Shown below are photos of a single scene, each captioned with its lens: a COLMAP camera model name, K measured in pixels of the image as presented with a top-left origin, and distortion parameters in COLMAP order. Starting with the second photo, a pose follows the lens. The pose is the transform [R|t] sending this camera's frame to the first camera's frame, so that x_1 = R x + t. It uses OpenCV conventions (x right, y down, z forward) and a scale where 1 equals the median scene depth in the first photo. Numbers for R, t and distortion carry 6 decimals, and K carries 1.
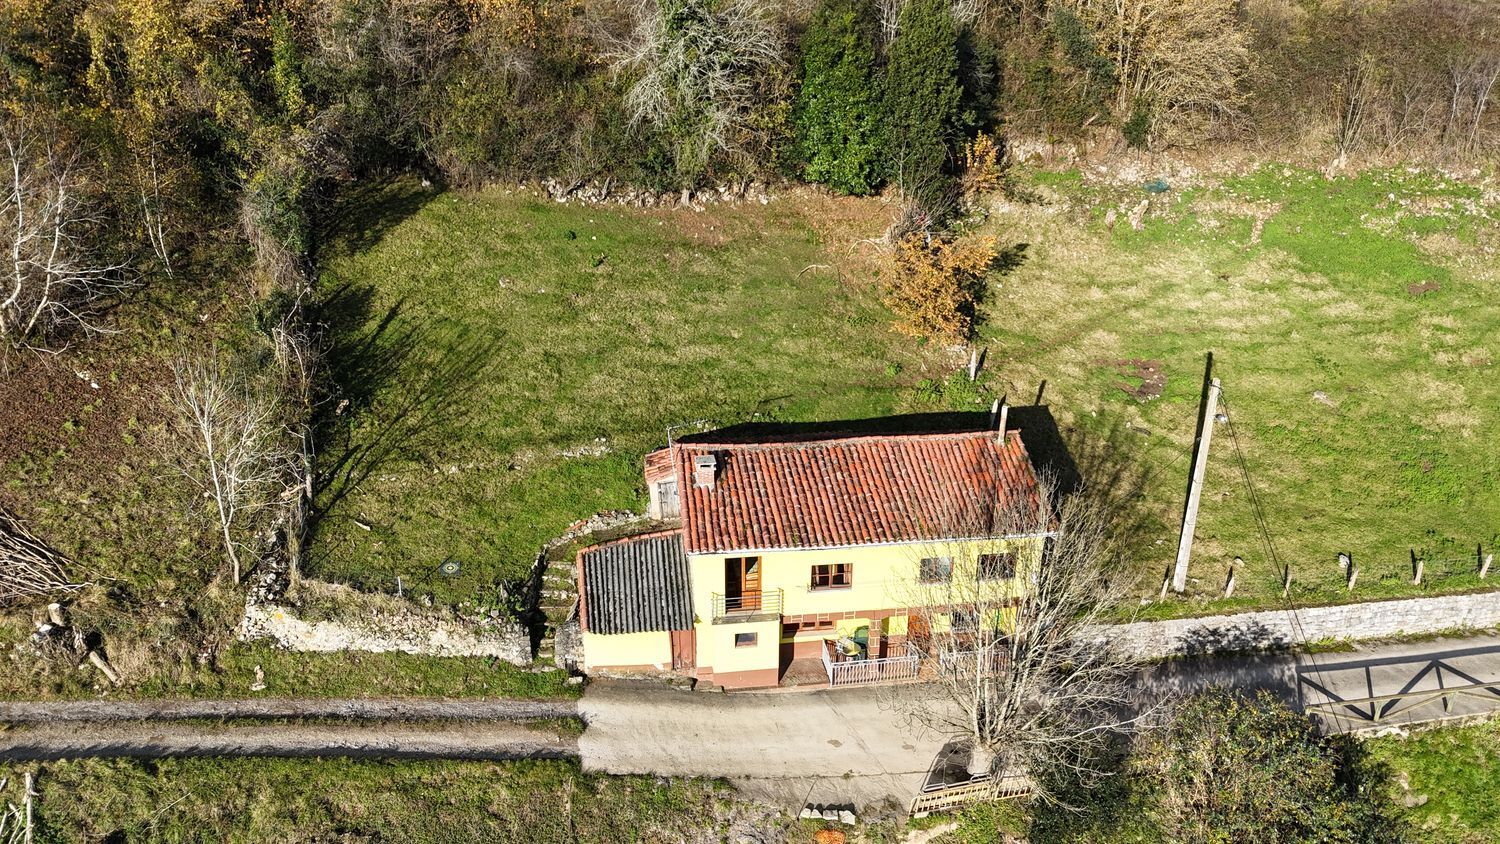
lens RADIAL K [[1108.2, 0, 750.0], [0, 1108.2, 422.0], [0, 0, 1]] dist [0.003806, 0.001461]
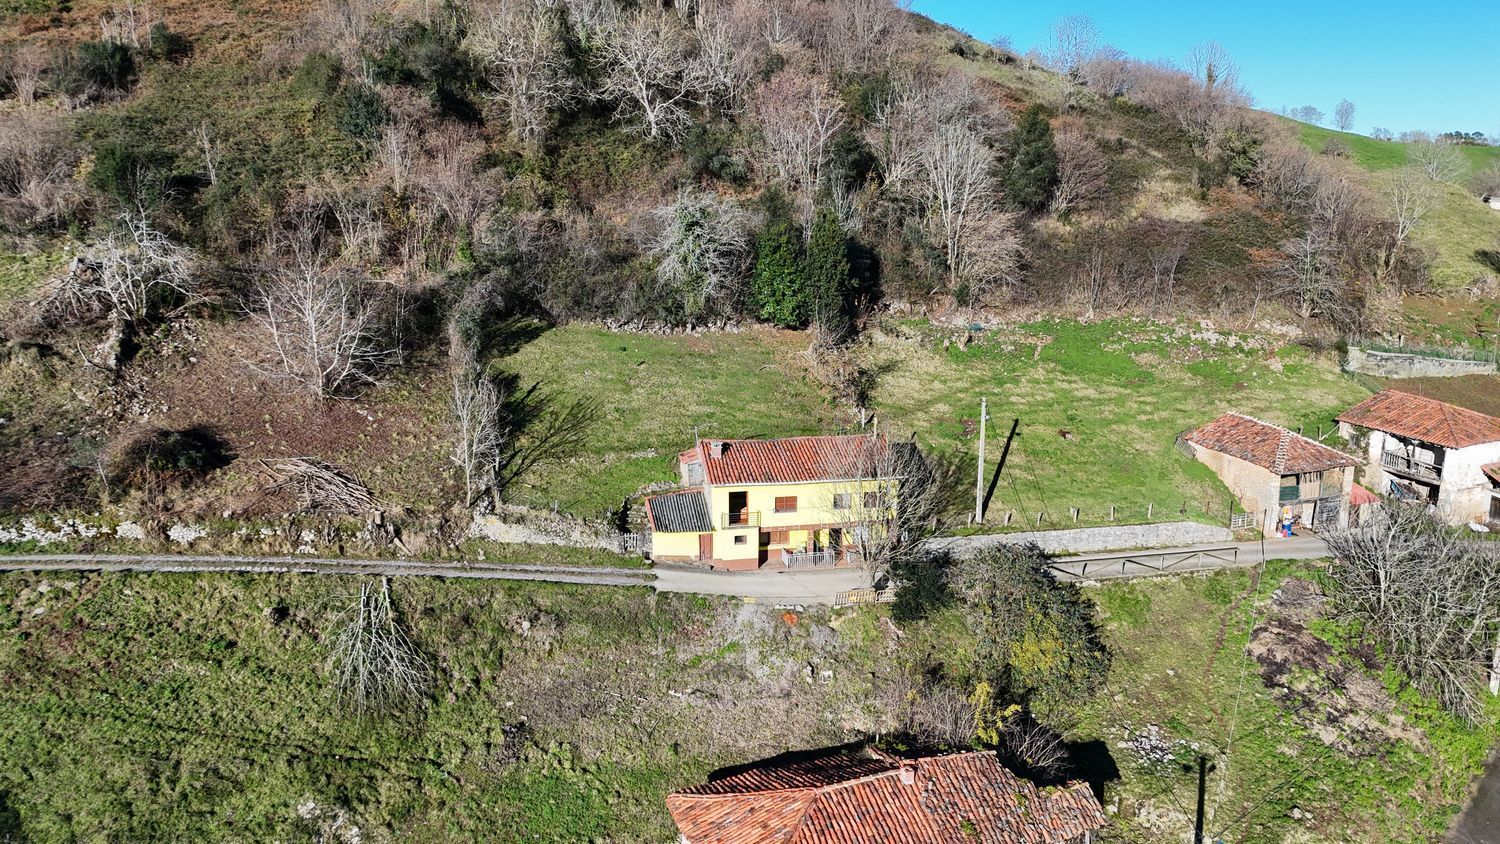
lens RADIAL K [[1108.2, 0, 750.0], [0, 1108.2, 422.0], [0, 0, 1]] dist [0.003806, 0.001461]
pose [[0.998091, -0.015812, 0.059700, -0.074773], [0.027753, 0.978401, -0.204844, 0.303306], [-0.055172, 0.206110, 0.976972, -0.660662]]
